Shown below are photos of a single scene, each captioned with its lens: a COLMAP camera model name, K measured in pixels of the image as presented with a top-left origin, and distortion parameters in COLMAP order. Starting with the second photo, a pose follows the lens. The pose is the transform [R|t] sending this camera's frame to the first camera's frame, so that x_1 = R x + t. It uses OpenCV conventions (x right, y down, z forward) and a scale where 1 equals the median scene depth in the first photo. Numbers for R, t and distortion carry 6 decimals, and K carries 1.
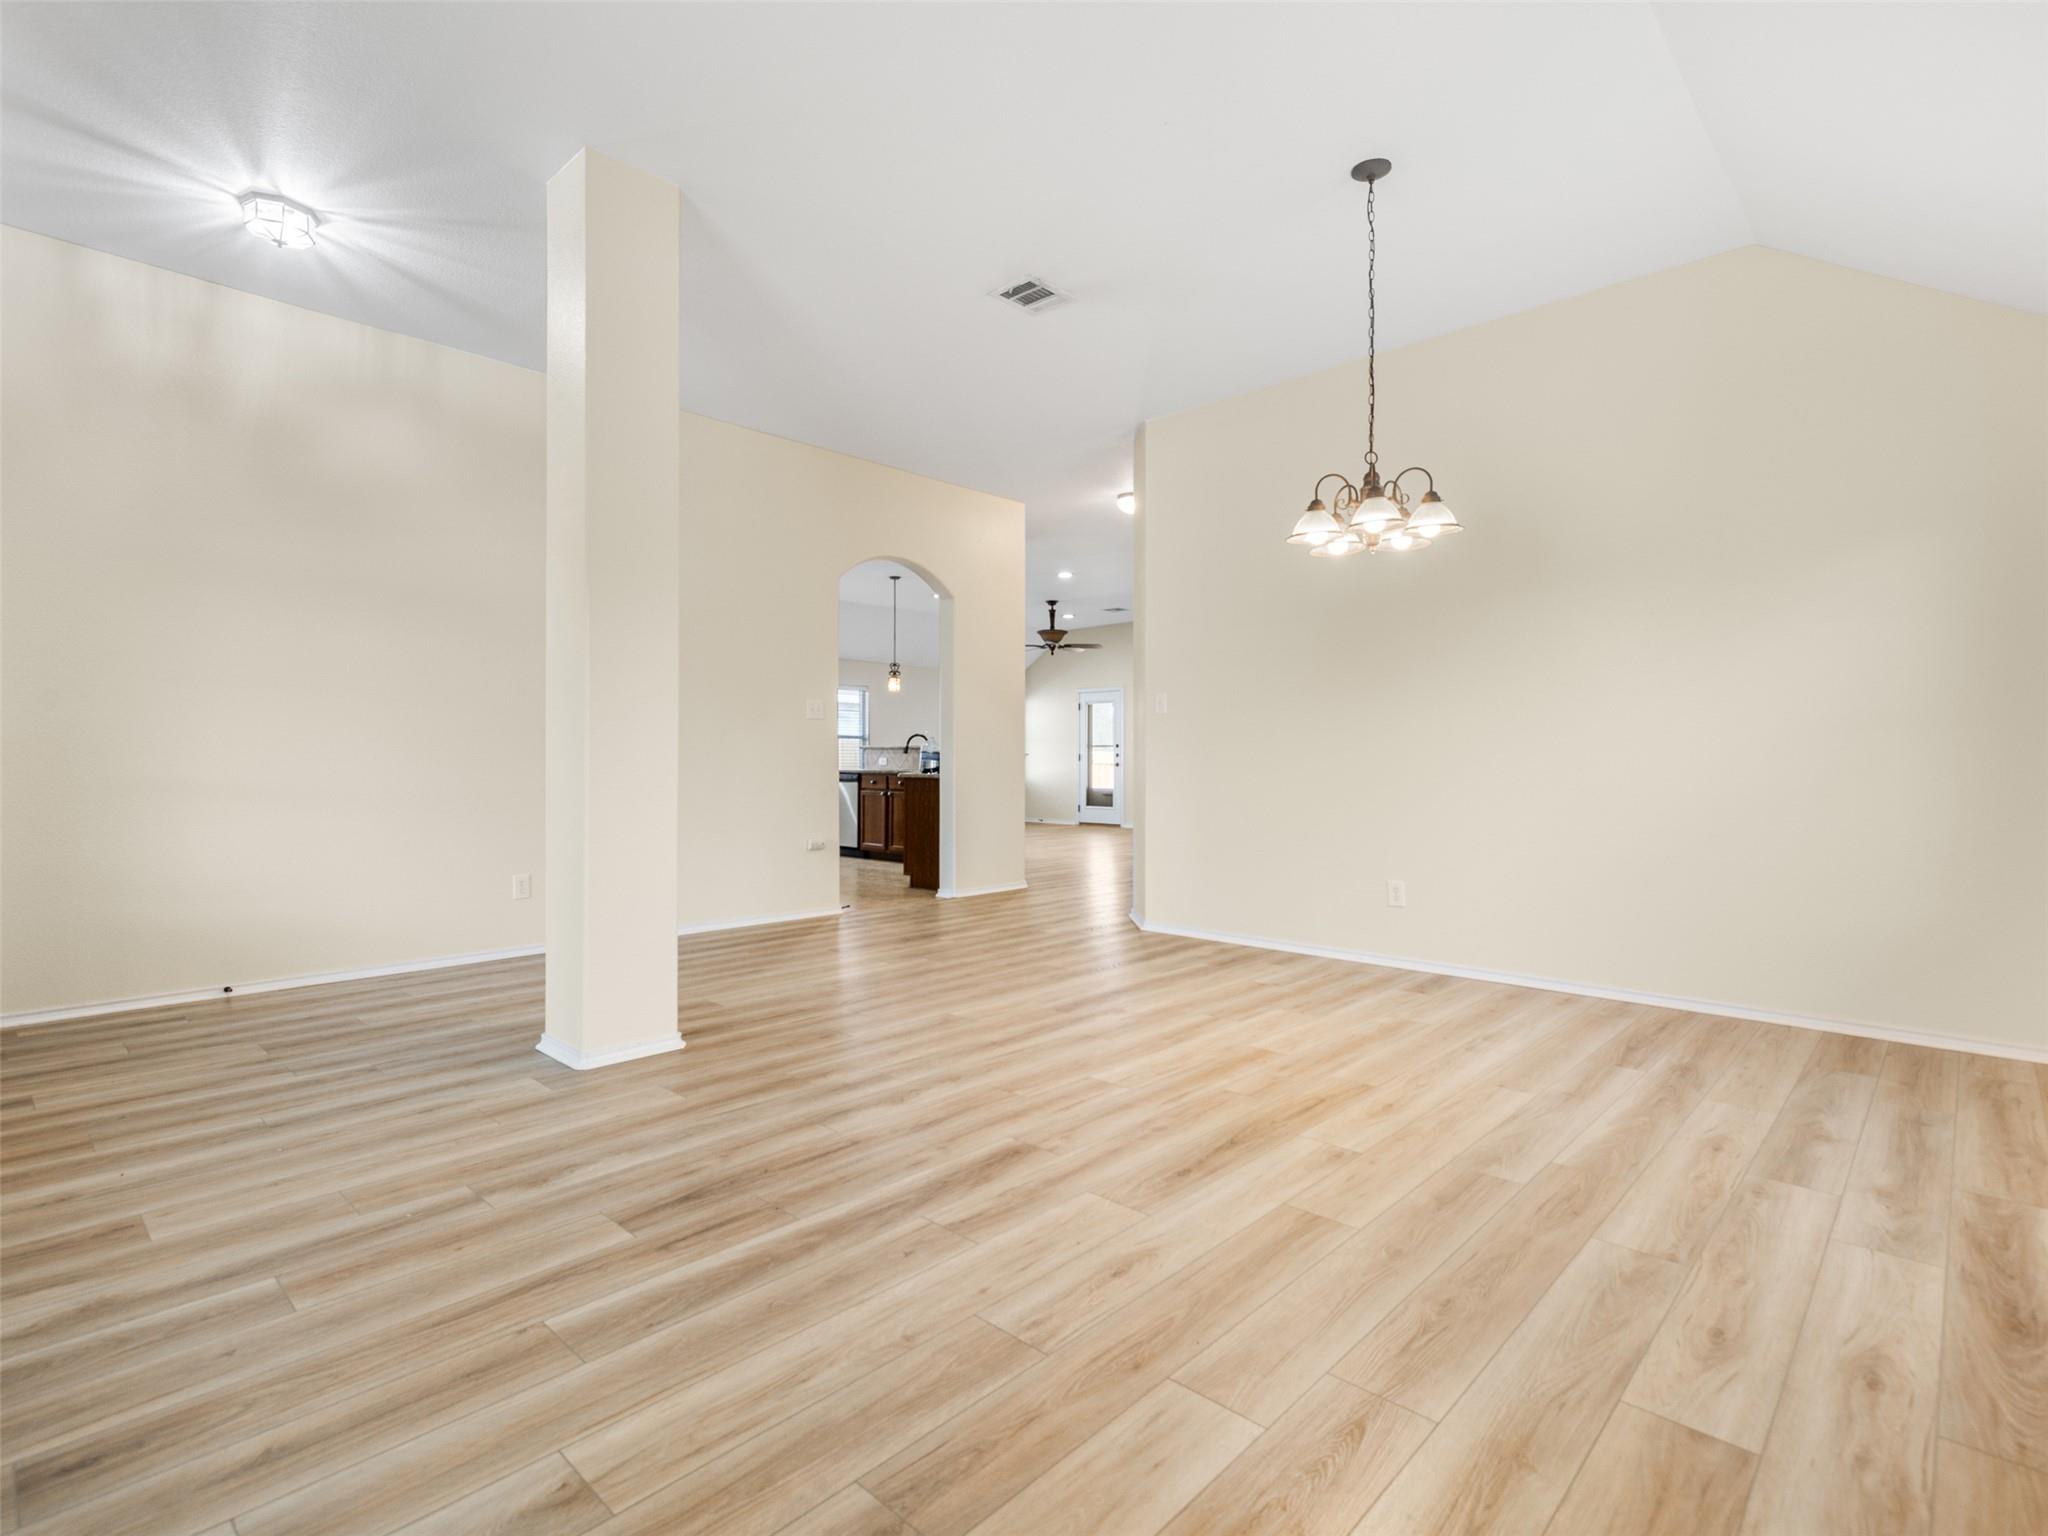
lens RADIAL K [[971.5, 0, 1024.0], [0, 971.5, 768.0], [0, 0, 1]] dist [0.001609, 0.000776]
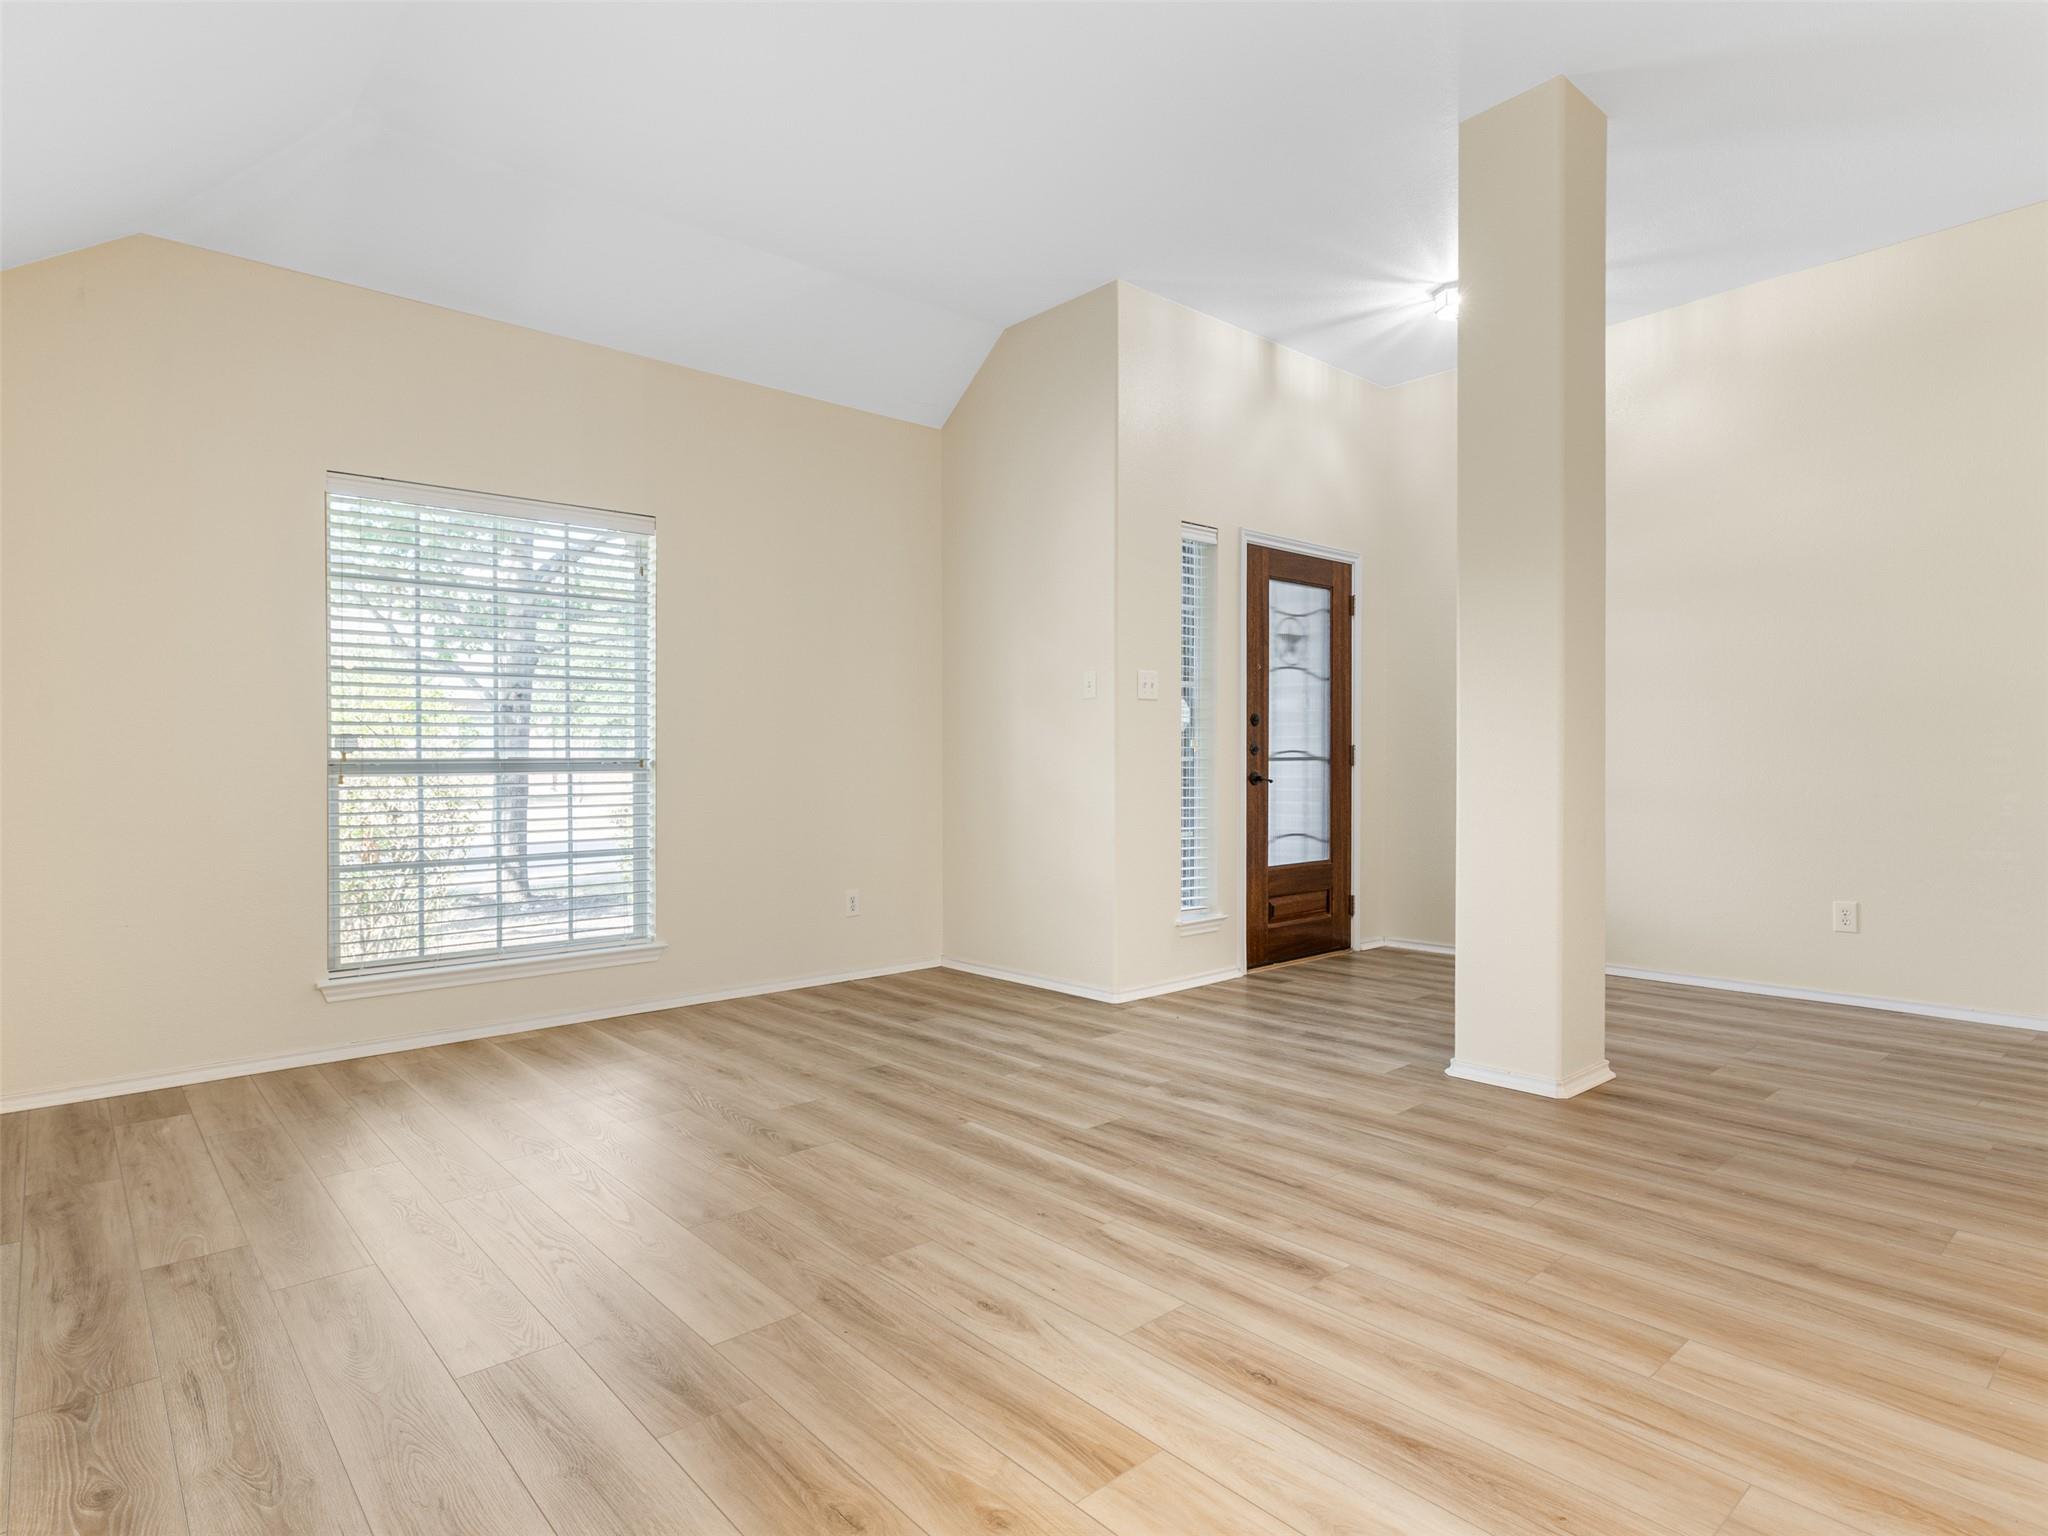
lens RADIAL K [[997.9, 0, 1024.0], [0, 997.9, 768.0], [0, 0, 1]] dist [-0.003298, -0.000479]
pose [[-0.023210, 0.002602, -0.999727, 0.862510], [-0.001495, 0.999995, 0.002638, -0.018571], [0.999730, 0.001556, -0.023206, 0.834073]]
